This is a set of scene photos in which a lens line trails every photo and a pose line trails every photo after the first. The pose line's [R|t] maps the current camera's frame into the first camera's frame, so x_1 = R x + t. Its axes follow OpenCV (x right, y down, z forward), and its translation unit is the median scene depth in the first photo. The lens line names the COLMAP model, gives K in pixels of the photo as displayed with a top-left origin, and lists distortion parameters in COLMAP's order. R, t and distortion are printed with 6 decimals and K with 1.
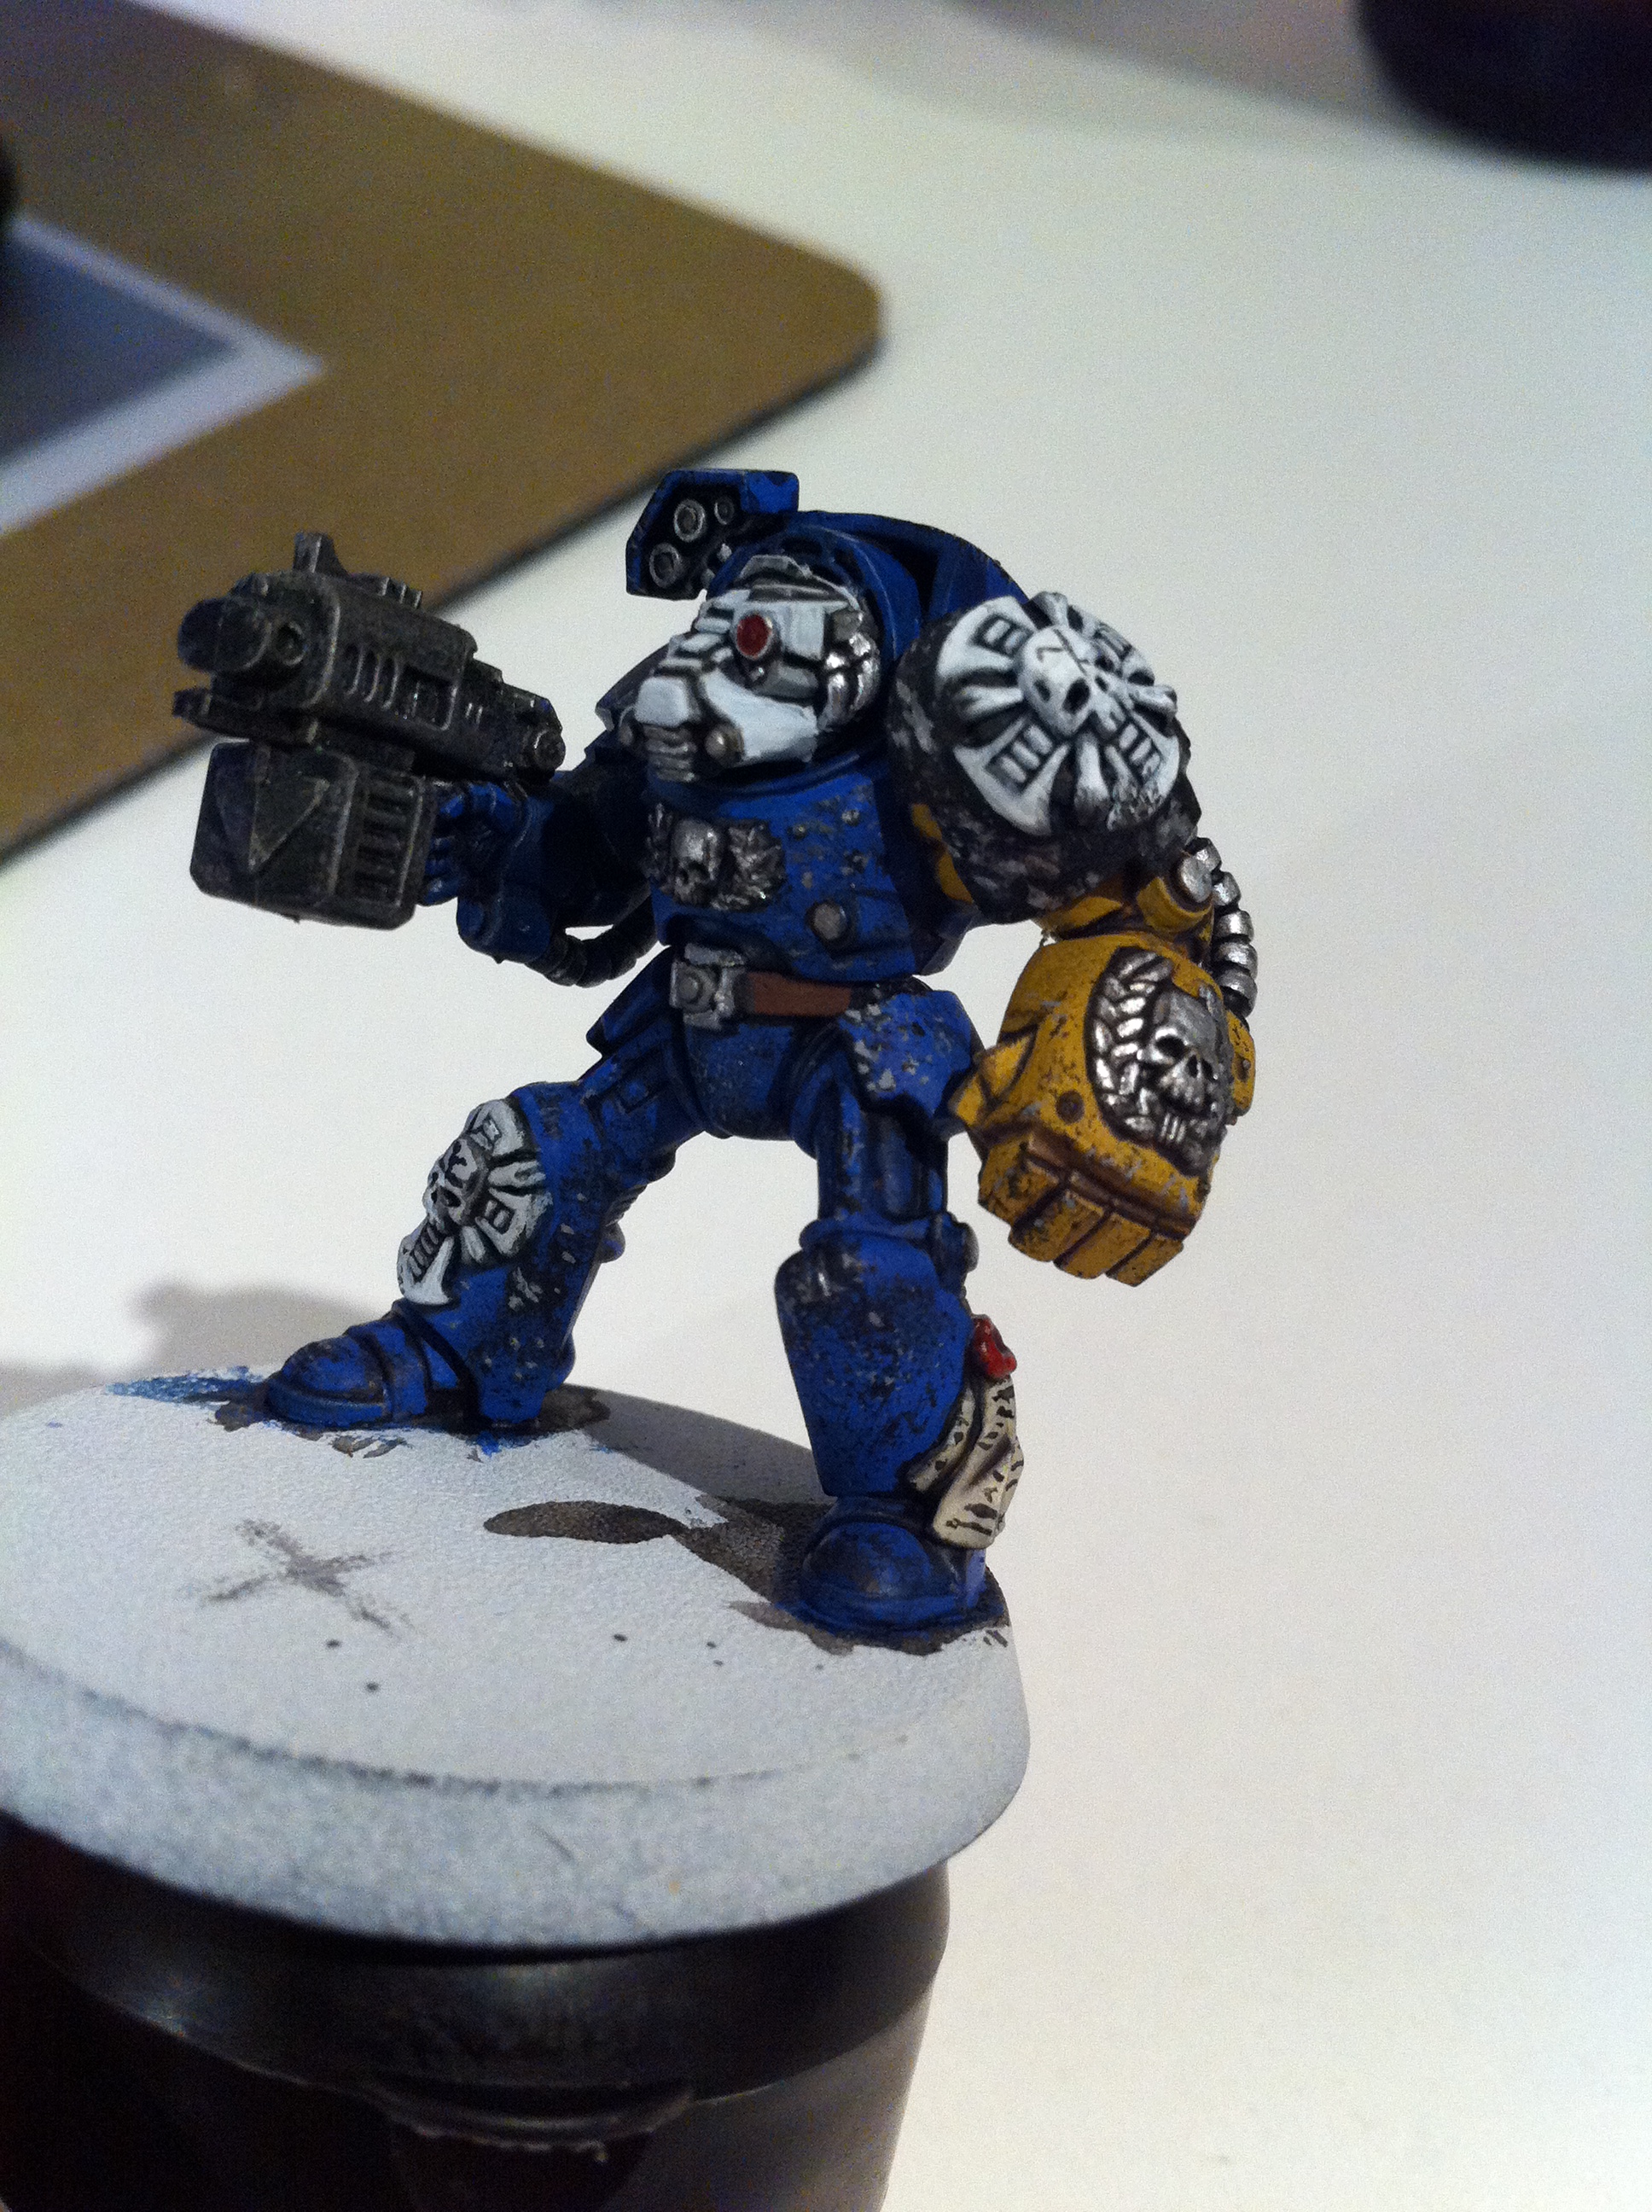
lens RADIAL K [[1852.4, 0, 833.0], [0, 1852.4, 1107.0], [0, 0, 1]] dist [0.006314, -0.006122]
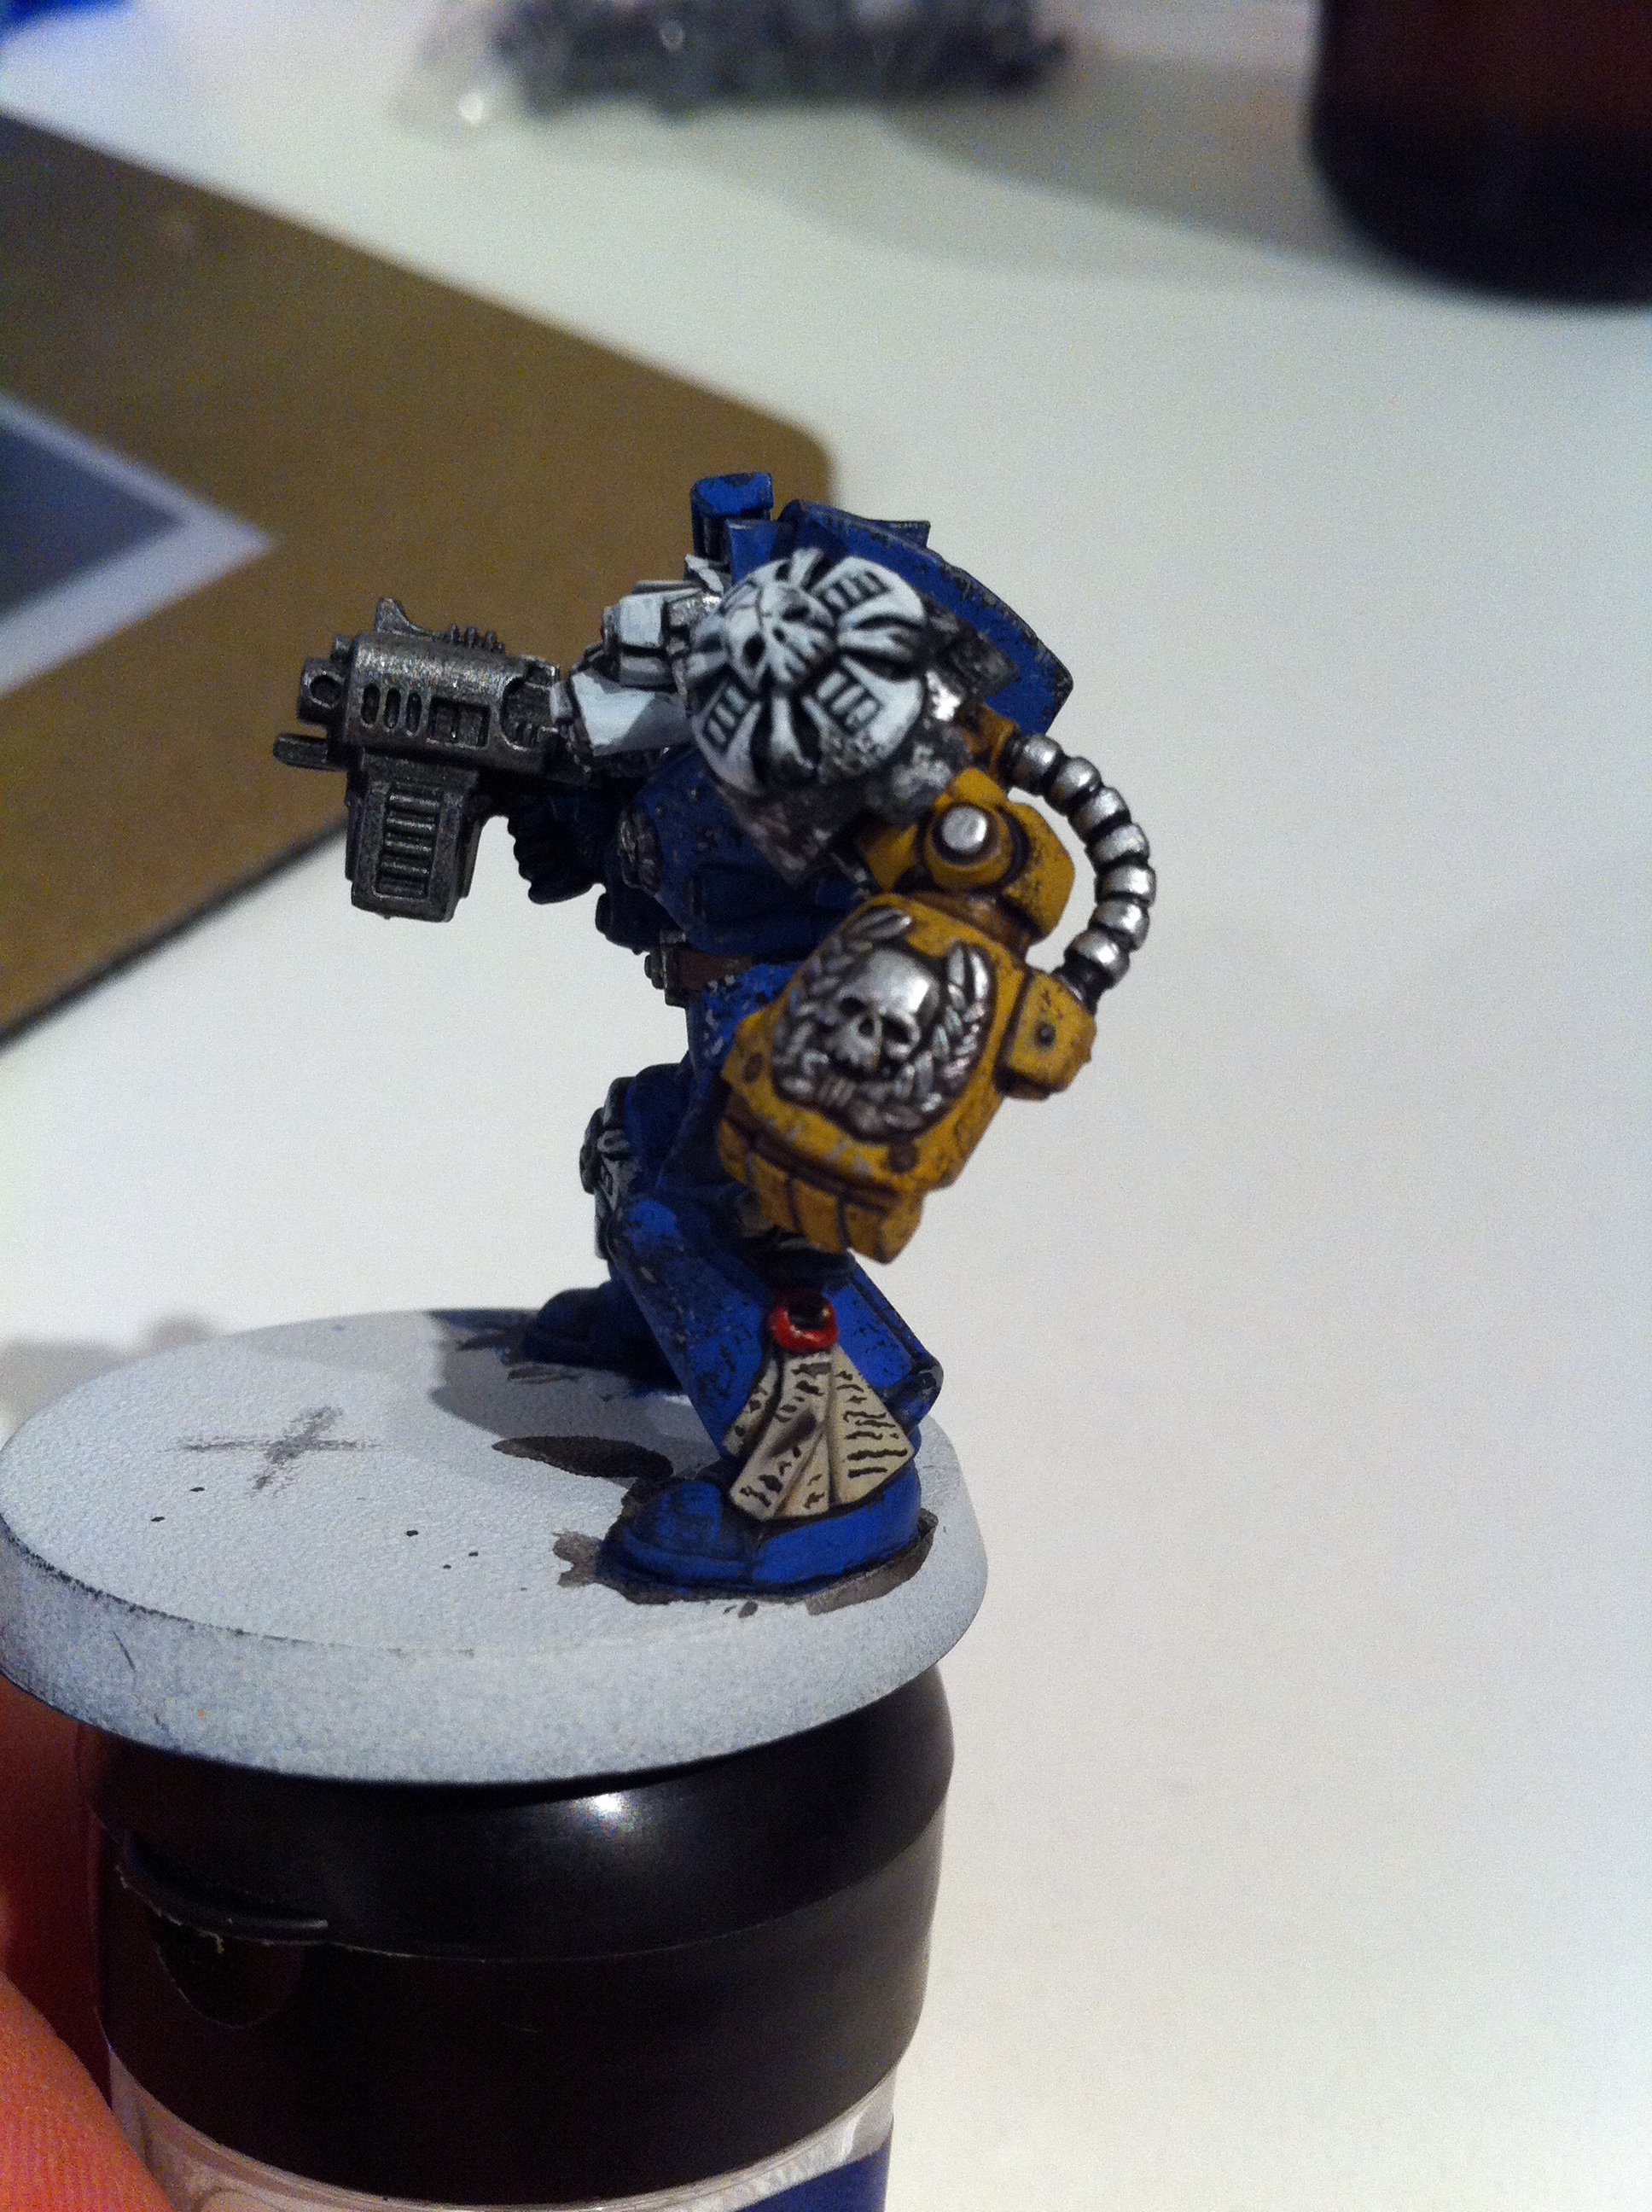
lens RADIAL K [[1852.4, 0, 833.9], [0, 1852.4, 1103.2], [0, 0, 1]] dist [0.006314, -0.006122]
pose [[0.791099, 0.020361, -0.611349, 0.752171], [-0.039340, 0.999070, -0.017633, 0.033837], [0.610421, 0.038000, 0.791165, 0.246634]]
